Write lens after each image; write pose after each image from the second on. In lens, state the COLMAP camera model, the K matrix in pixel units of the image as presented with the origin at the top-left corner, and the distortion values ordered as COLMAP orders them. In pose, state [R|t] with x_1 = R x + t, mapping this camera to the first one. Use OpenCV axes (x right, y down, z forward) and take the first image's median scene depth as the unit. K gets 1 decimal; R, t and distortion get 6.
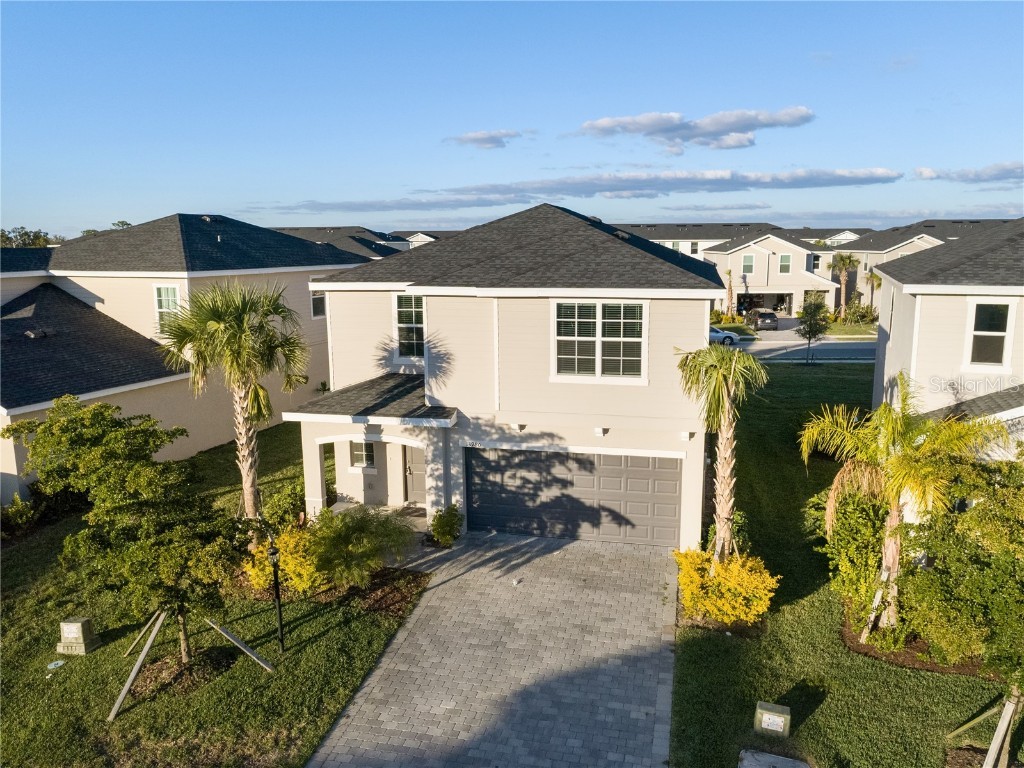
lens RADIAL K [[663.8, 0, 512.0], [0, 663.8, 384.0], [0, 0, 1]] dist [0.557521, -0.000228]
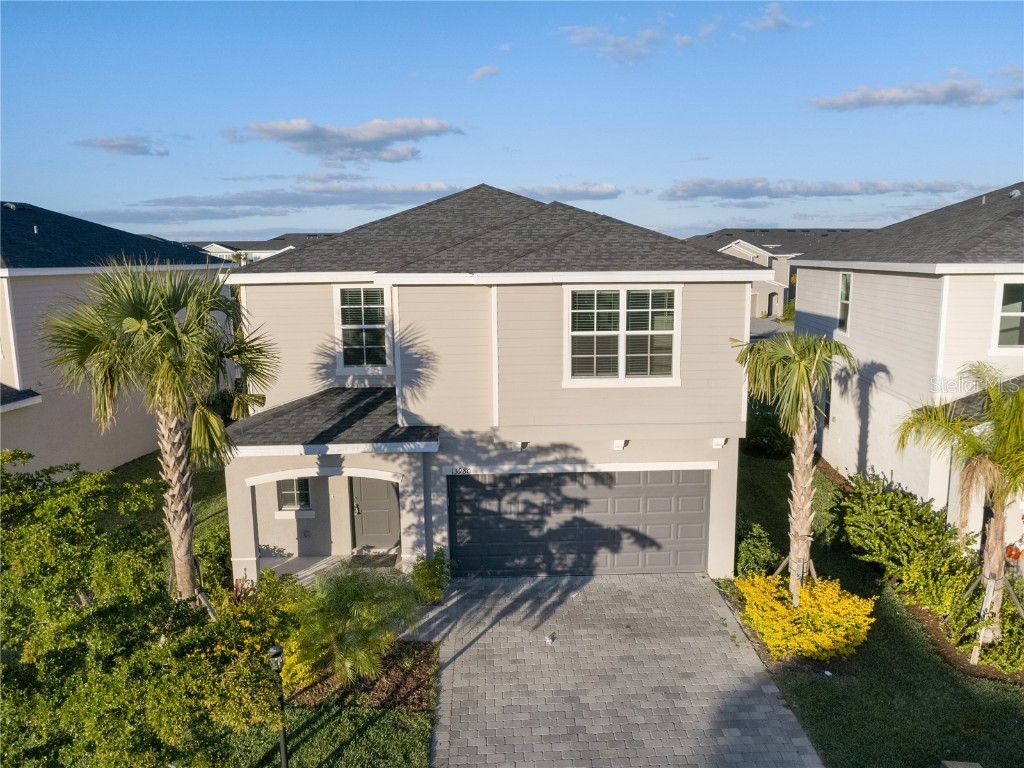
lens RADIAL K [[663.8, 0, 512.0], [0, 663.8, 384.0], [0, 0, 1]] dist [0.557521, -0.000228]
pose [[0.964681, -0.048090, 0.258994, -0.214337], [0.053019, 0.998521, -0.012076, 0.001712], [-0.258030, 0.025381, 0.965803, 0.186712]]
